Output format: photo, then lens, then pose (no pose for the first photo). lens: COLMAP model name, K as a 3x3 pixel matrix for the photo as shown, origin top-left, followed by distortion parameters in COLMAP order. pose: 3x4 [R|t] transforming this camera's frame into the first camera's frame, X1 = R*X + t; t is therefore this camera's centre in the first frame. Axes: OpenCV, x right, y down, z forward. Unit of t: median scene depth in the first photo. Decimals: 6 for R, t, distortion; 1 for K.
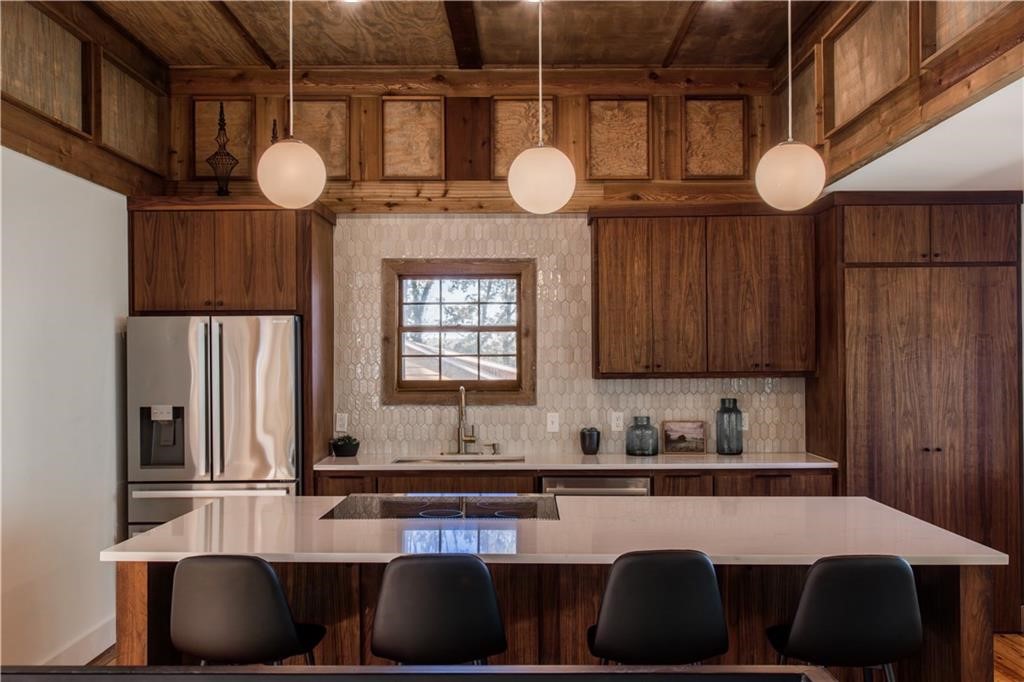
lens RADIAL K [[999.0, 0, 512.0], [0, 999.0, 341.0], [0, 0, 1]] dist [0.022722, 0.004305]
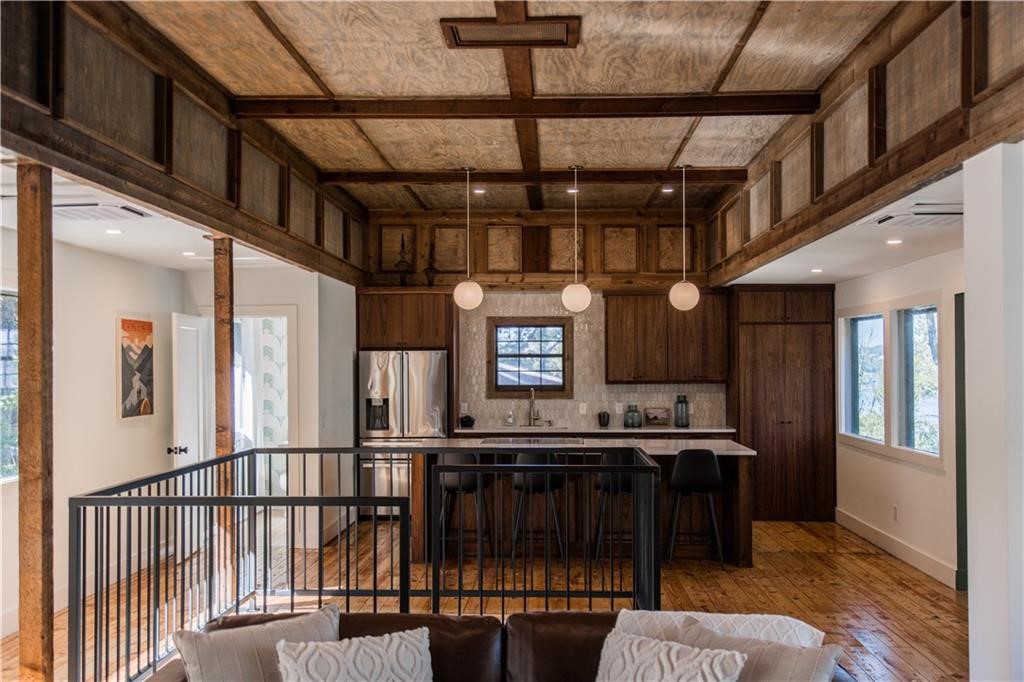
lens RADIAL K [[1060.4, 0, 512.0], [0, 1060.4, 341.0], [0, 0, 1]] dist [0.099963, -0.002811]
pose [[0.999404, 0.000234, -0.034517, -0.019869], [-0.000469, 0.999977, -0.006797, -0.026192], [0.034515, 0.006809, 0.999381, -0.893565]]
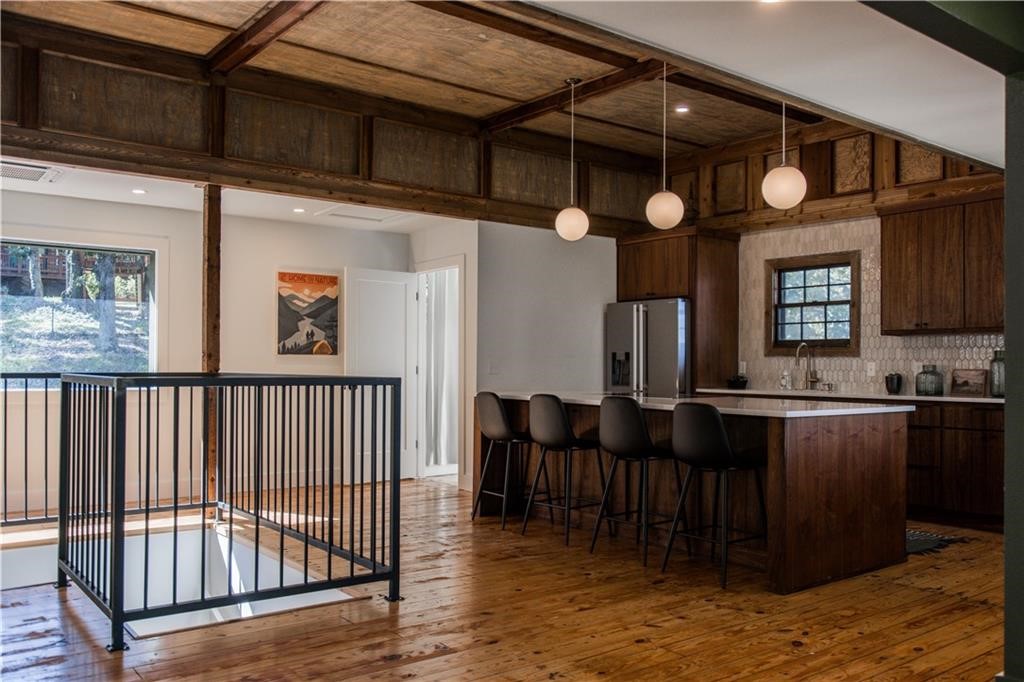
lens RADIAL K [[852.0, 0, 512.0], [0, 852.0, 341.0], [0, 0, 1]] dist [0.004807, 0.003555]
pose [[0.622977, -0.011921, -0.782149, 0.643592], [0.003013, 0.999913, -0.012840, 0.056344], [0.782234, 0.005642, 0.622959, -0.103065]]
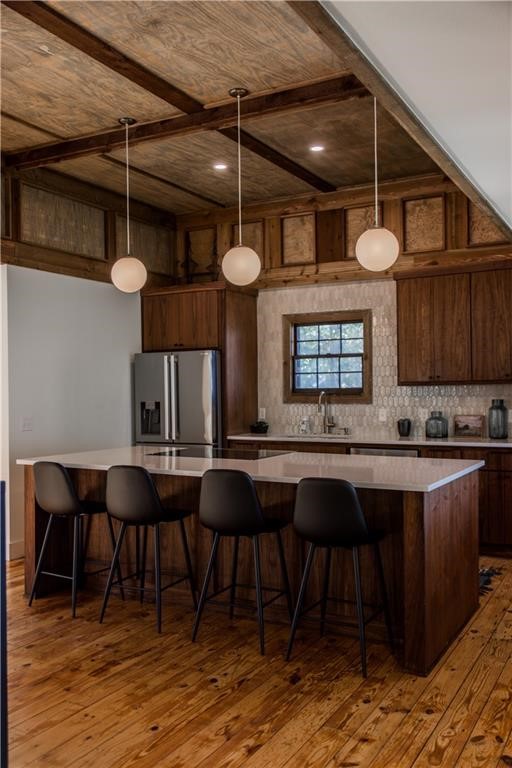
lens RADIAL K [[700.1, 0, 256.0], [0, 700.1, 384.0], [0, 0, 1]] dist [0.020120, 0.007815]
pose [[0.877699, -0.009051, -0.479127, 0.386649], [0.015494, 0.999835, 0.009497, 0.020535], [0.478962, -0.015759, 0.877694, -0.036910]]
